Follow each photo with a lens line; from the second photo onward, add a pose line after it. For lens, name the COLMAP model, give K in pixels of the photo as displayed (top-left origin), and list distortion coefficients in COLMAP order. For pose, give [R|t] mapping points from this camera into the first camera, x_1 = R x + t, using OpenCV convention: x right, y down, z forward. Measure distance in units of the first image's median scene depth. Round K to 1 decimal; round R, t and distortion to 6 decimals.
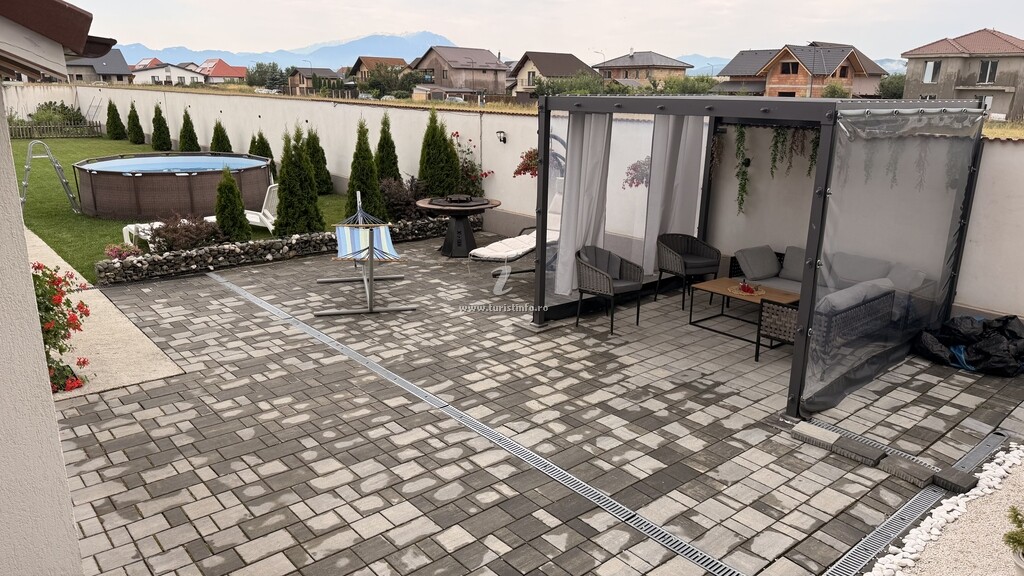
lens RADIAL K [[712.8, 0, 512.0], [0, 712.8, 288.0], [0, 0, 1]] dist [-0.001382, -0.001262]
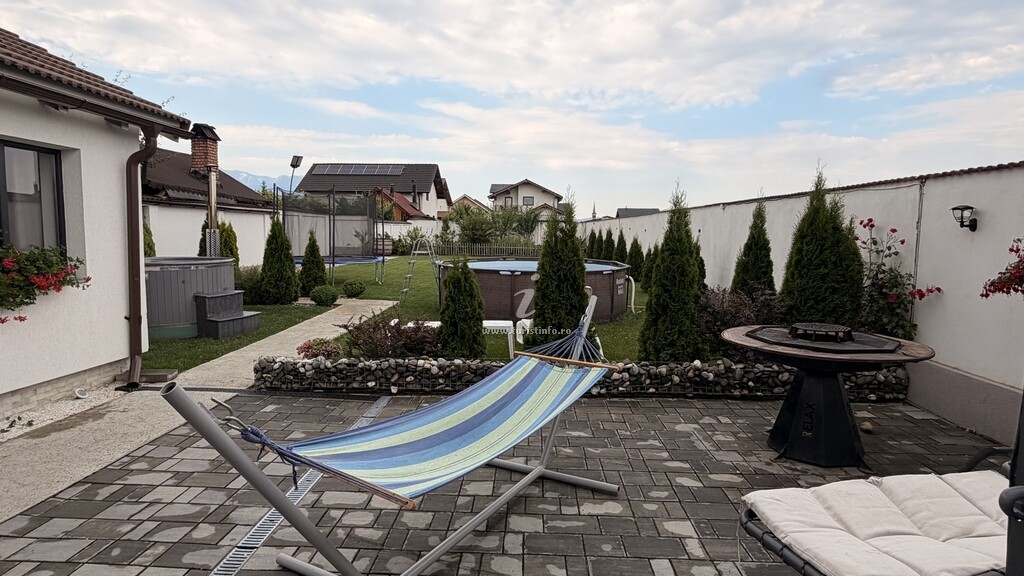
lens RADIAL K [[556.6, 0, 512.0], [0, 556.6, 288.0], [0, 0, 1]] dist [0.000499, 0.000466]
pose [[0.729114, 0.055898, -0.682106, 0.024830], [-0.179199, 0.977480, -0.111444, -0.079641], [0.660515, 0.203488, 0.722712, 0.619622]]
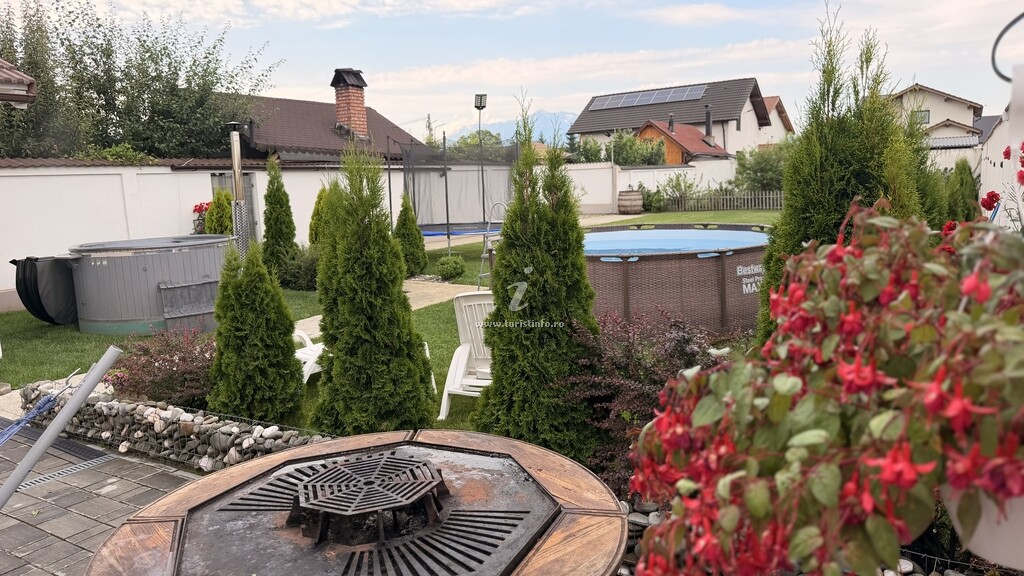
lens RADIAL K [[709.8, 0, 512.0], [0, 709.8, 288.0], [0, 0, 1]] dist [0.097404, -0.151821]
pose [[0.288172, 0.107631, -0.951511, 0.089433], [-0.210278, 0.976522, 0.046776, -0.194240], [0.934205, 0.186603, 0.304039, 1.004549]]
